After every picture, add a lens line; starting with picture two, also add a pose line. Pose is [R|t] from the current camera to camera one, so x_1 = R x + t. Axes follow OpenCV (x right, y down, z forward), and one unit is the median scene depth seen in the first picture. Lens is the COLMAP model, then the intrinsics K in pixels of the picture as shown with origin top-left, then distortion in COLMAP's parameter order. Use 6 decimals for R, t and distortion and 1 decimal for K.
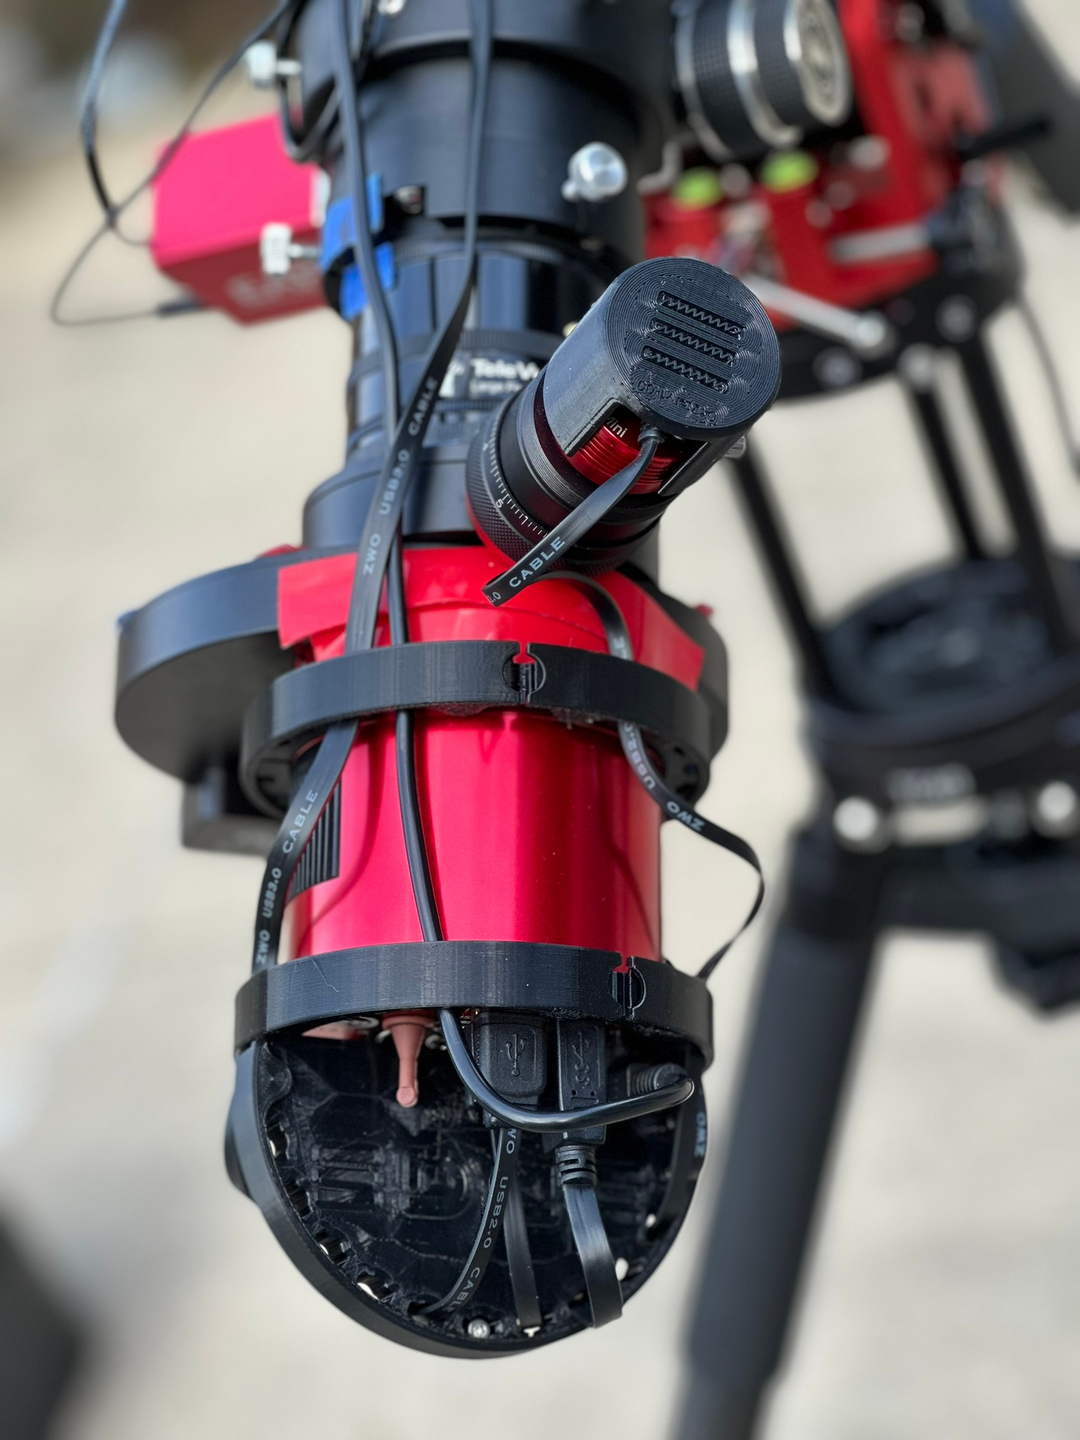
lens RADIAL K [[3333.6, 0, 540.0], [0, 3333.6, 720.0], [0, 0, 1]] dist [0.040684, 1.315053]
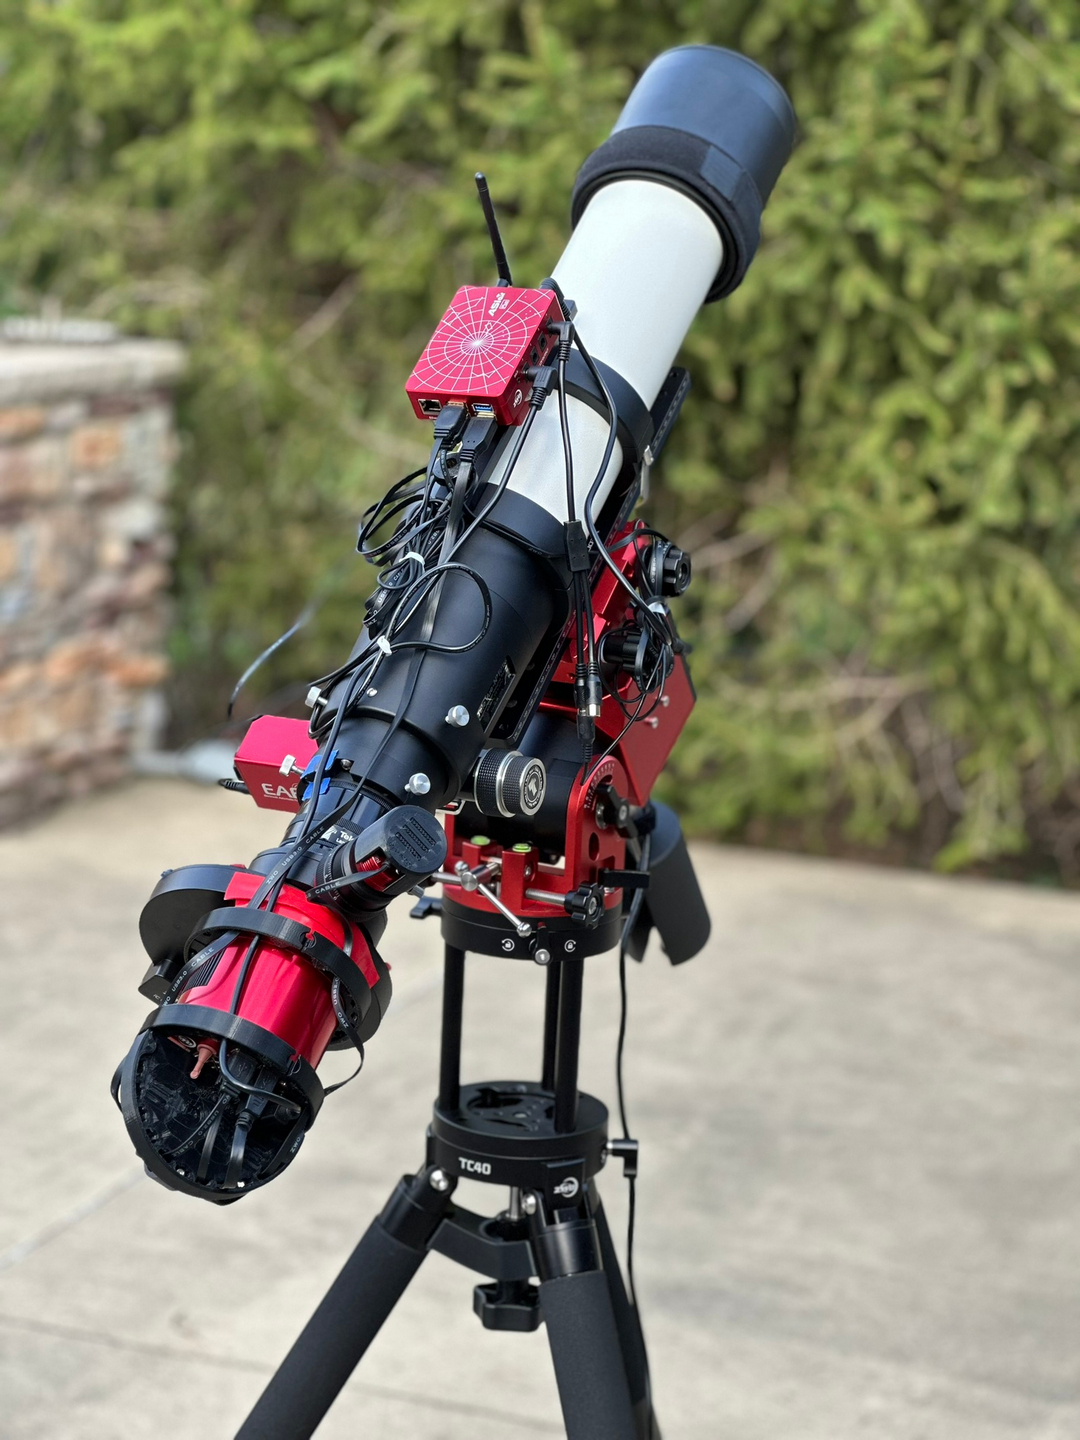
lens RADIAL K [[3333.6, 0, 540.0], [0, 3333.6, 720.0], [0, 0, 1]] dist [0.040684, 1.315053]
pose [[0.915967, 0.399370, -0.038838, 0.181913], [-0.396384, 0.885564, -0.242189, 0.367762], [-0.062330, 0.237232, 0.969451, -1.451720]]
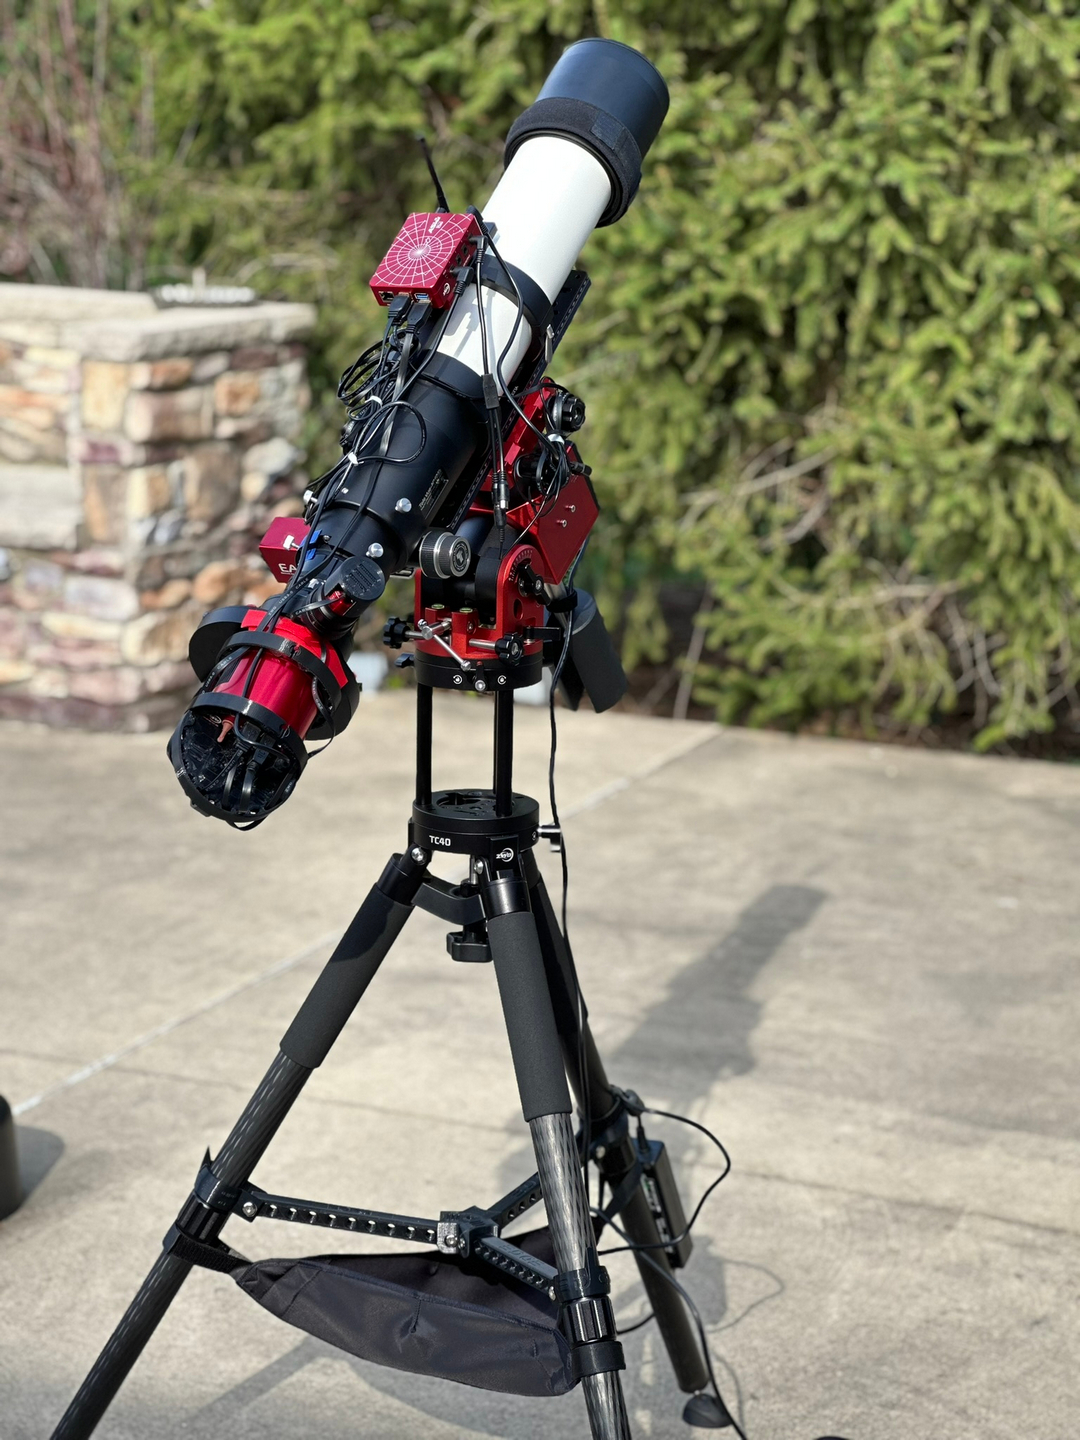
lens RADIAL K [[3333.6, 0, 540.0], [0, 3333.6, 720.0], [0, 0, 1]] dist [0.040684, 1.315053]
pose [[0.918551, 0.384523, -0.091680, 0.603715], [-0.395301, 0.893225, -0.214211, 0.728281], [-0.000478, 0.233006, 0.972475, -2.558022]]
